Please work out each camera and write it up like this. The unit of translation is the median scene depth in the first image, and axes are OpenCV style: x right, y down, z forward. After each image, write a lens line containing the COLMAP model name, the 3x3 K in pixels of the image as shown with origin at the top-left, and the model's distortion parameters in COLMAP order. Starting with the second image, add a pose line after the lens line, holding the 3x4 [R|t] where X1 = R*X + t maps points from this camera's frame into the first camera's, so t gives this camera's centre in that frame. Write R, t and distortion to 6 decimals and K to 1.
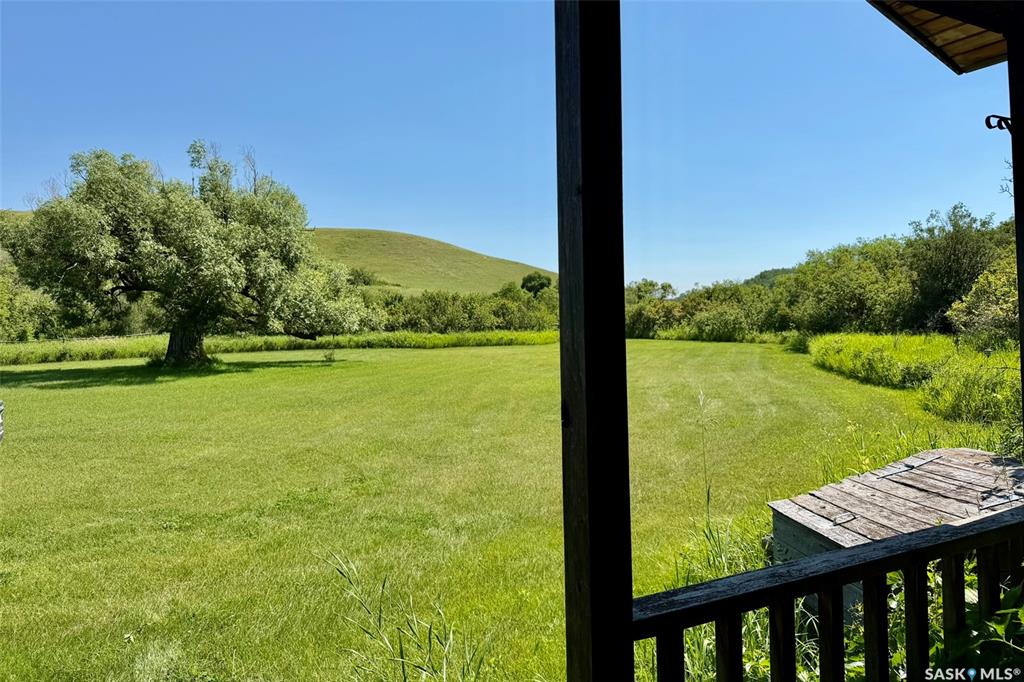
lens RADIAL K [[716.4, 0, 514.1], [0, 716.4, 301.2], [0, 0, 1]] dist [0.059128, -0.080316]
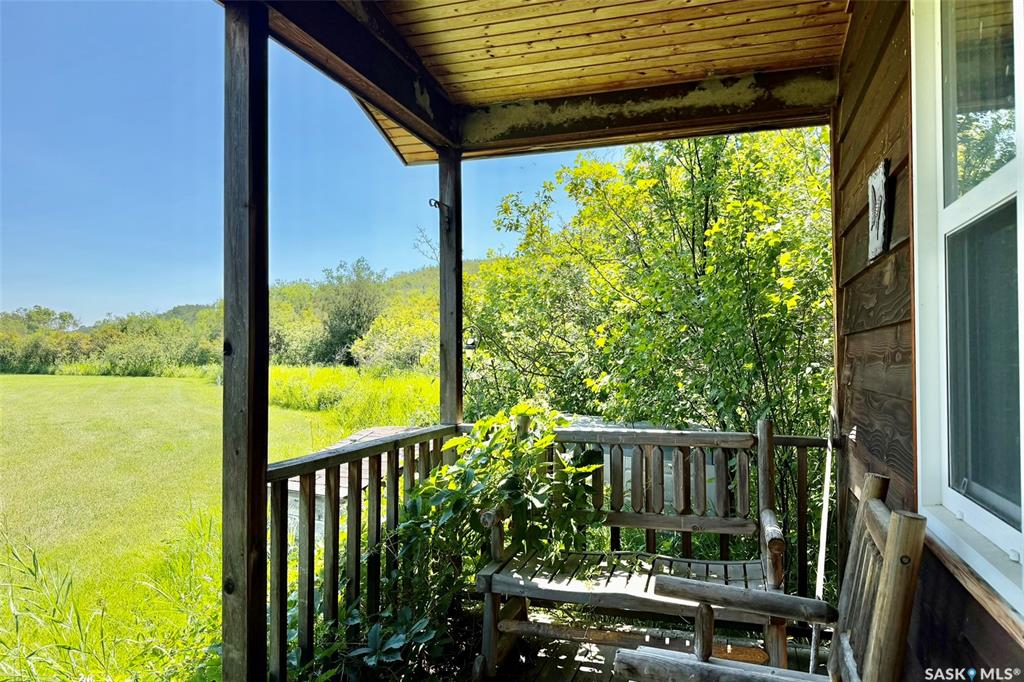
lens RADIAL K [[716.4, 0, 506.8], [0, 716.4, 340.4], [0, 0, 1]] dist [0.059128, -0.080316]
pose [[0.723406, 0.029443, 0.689795, -0.024779], [-0.030752, 0.999473, -0.010412, 0.006101], [-0.689738, -0.013681, 0.723930, -0.023933]]
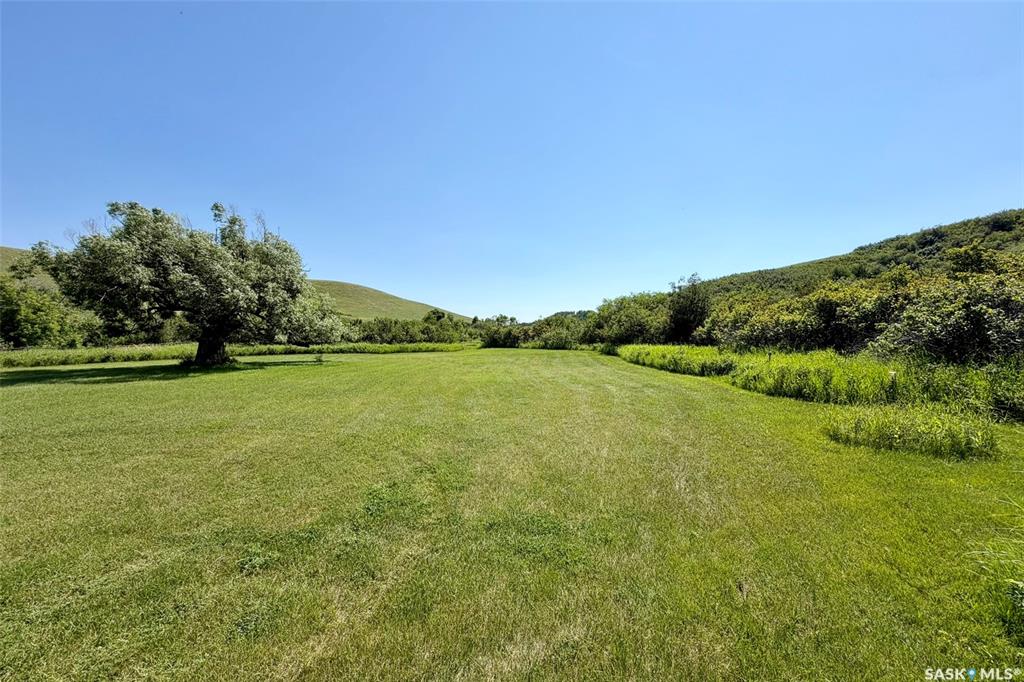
lens RADIAL K [[405.8, 0, 508.3], [0, 405.8, 348.5], [0, 0, 1]] dist [0.000631, 0.000302]
pose [[0.975948, 0.003211, 0.217980, -0.063304], [-0.014300, 0.998681, 0.049314, 0.010521], [-0.217534, -0.051245, 0.974707, 0.109430]]
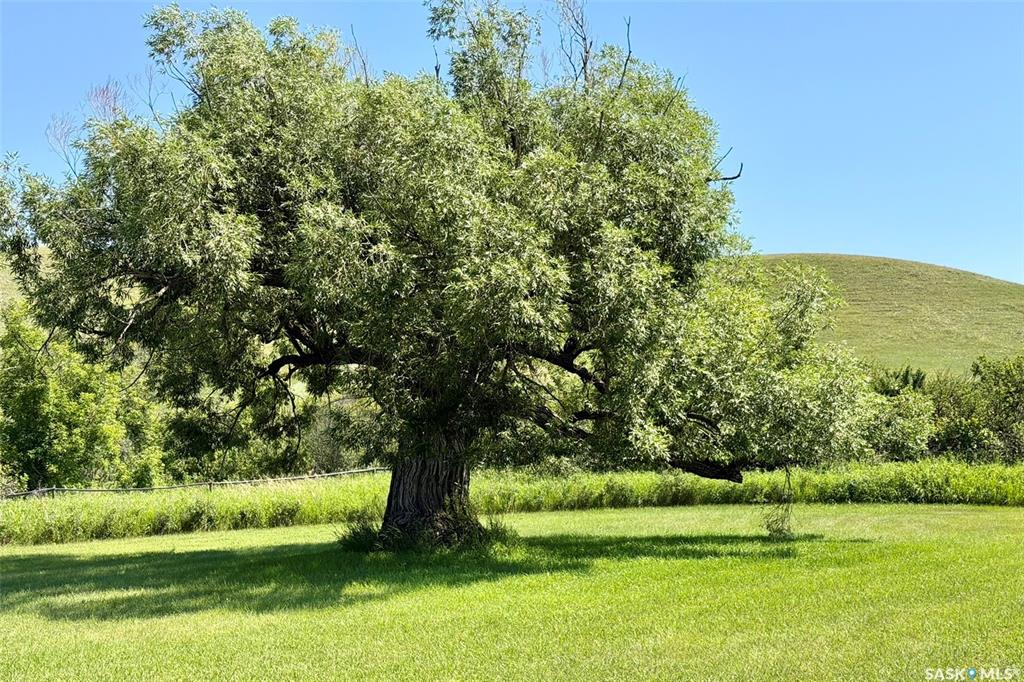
lens RADIAL K [[1411.8, 0, 514.3], [0, 1411.8, 333.4], [0, 0, 1]] dist [0.115964, 0.000000]
pose [[0.926512, -0.044431, -0.373632, -0.116195], [0.025012, 0.998080, -0.056663, 0.017593], [0.375433, 0.043153, 0.925845, 0.291374]]
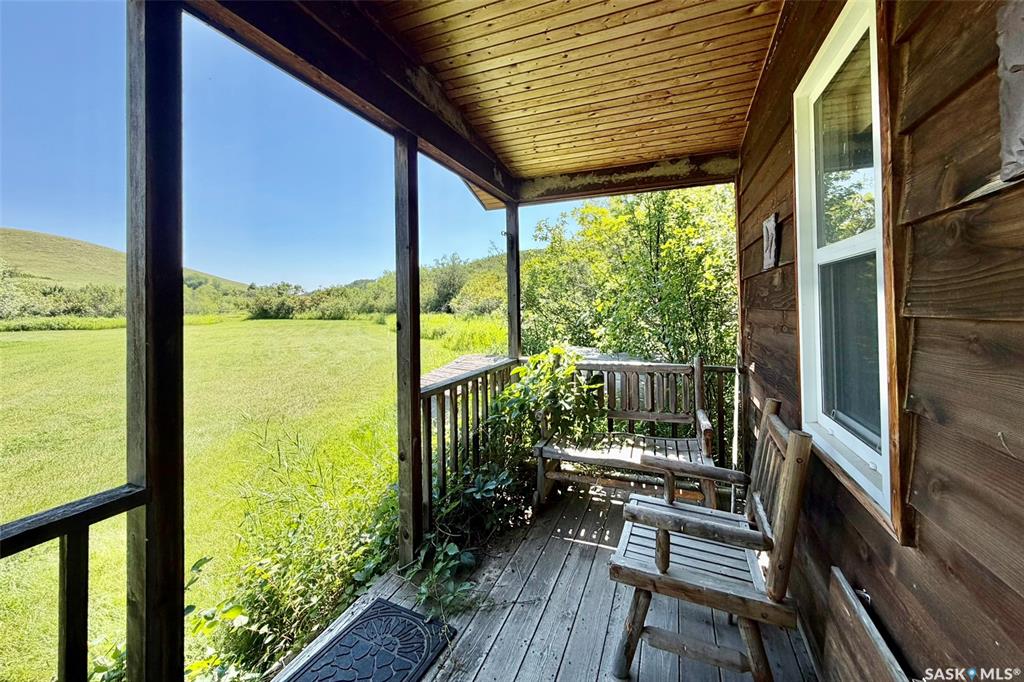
lens RADIAL K [[405.8, 0, 508.2], [0, 405.8, 299.5], [0, 0, 1]] dist [0.000631, 0.000302]
pose [[0.769154, 0.014264, 0.638904, -0.026860], [-0.017304, 0.999849, -0.001491, 0.002176], [-0.638829, -0.009909, 0.769285, -0.021911]]
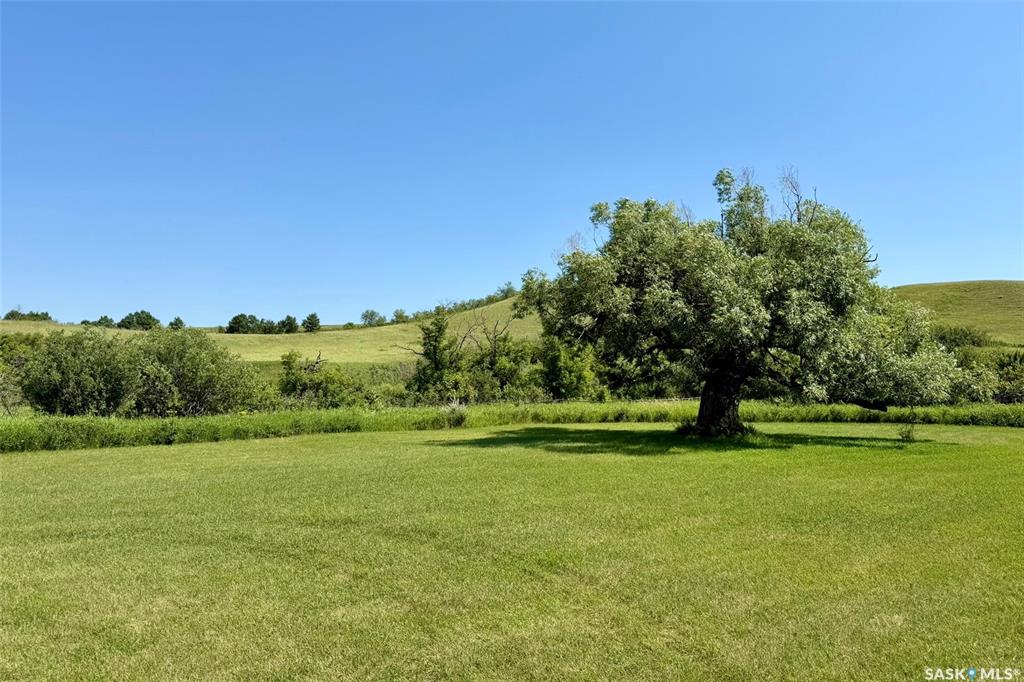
lens RADIAL K [[716.4, 0, 517.5], [0, 716.4, 340.3], [0, 0, 1]] dist [0.059128, -0.080316]
pose [[0.717205, -0.030114, -0.696211, -0.028361], [0.002660, 0.999177, -0.040477, 0.011267], [0.696857, 0.027179, 0.716695, 0.215211]]
